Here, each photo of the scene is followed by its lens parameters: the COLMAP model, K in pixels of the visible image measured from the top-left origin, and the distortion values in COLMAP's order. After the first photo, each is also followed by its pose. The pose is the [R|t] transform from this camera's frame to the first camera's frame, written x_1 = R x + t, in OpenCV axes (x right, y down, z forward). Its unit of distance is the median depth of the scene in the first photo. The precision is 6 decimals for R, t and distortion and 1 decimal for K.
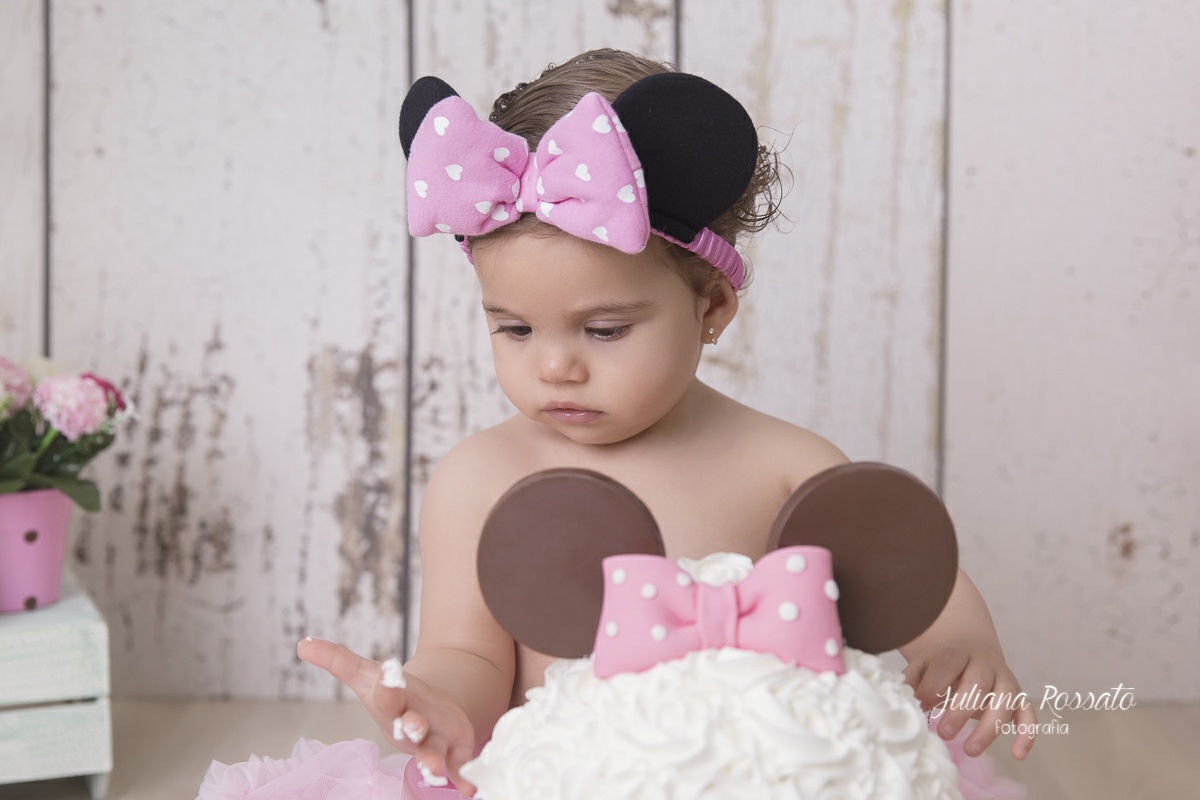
lens RADIAL K [[1991.7, 0, 600.7], [0, 1991.7, 454.8], [0, 0, 1]] dist [-0.007136, 0.025215]
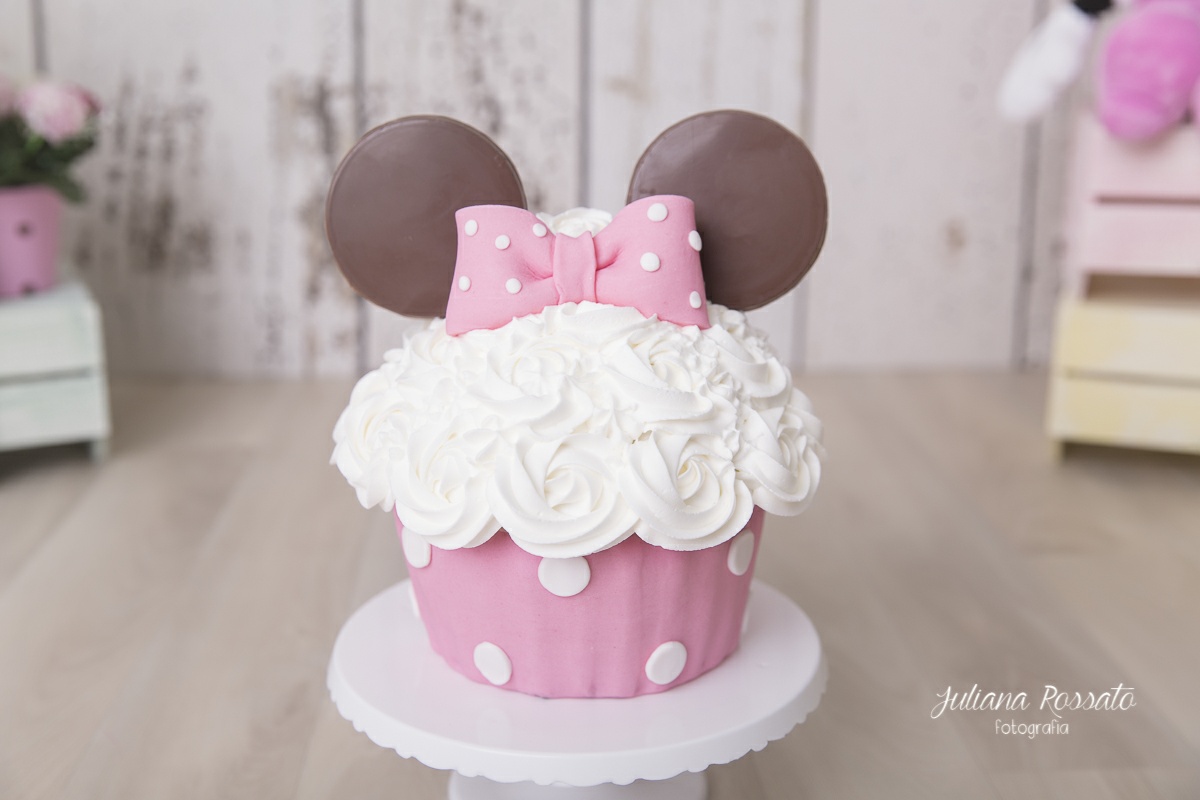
lens RADIAL K [[1389.9, 0, 601.5], [0, 1389.9, 371.2], [0, 0, 1]] dist [-0.009027, 0.502350]
pose [[0.999693, -0.012458, 0.021419, 0.027513], [0.009932, 0.993399, 0.114280, 0.026501], [-0.022702, -0.114032, 0.993218, 0.164096]]
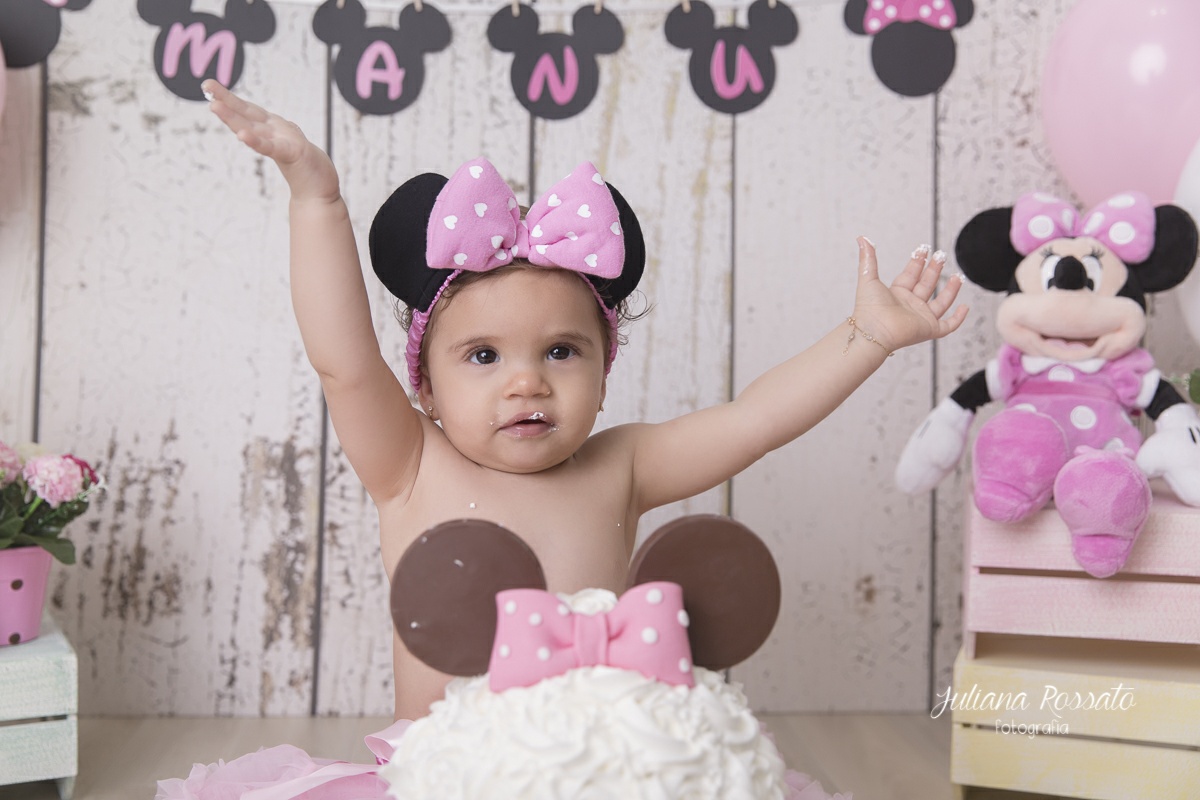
lens RADIAL K [[1444.4, 0, 571.0], [0, 1444.4, 401.4], [0, 0, 1]] dist [0.001594, -0.011411]
pose [[0.996499, 0.008552, 0.083166, -0.014068], [-0.000833, 0.995721, -0.092406, 0.008444], [-0.083600, 0.092014, 0.992242, 0.053117]]
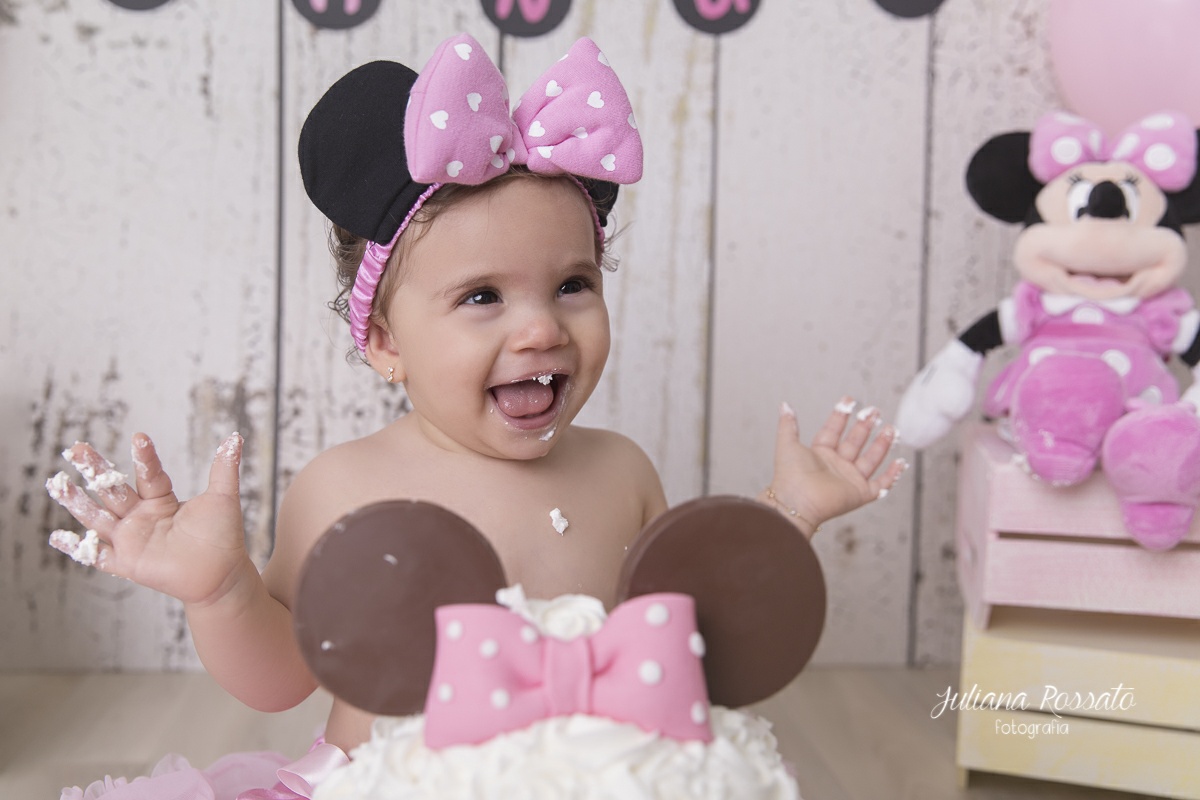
lens RADIAL K [[1252.4, 0, 568.3], [0, 1252.4, 406.1], [0, 0, 1]] dist [0.016002, 0.008478]
pose [[0.994339, 0.010649, 0.105715, 0.000047], [-0.006164, 0.999071, -0.042660, -0.006512], [-0.106071, 0.041767, 0.993481, 0.222724]]
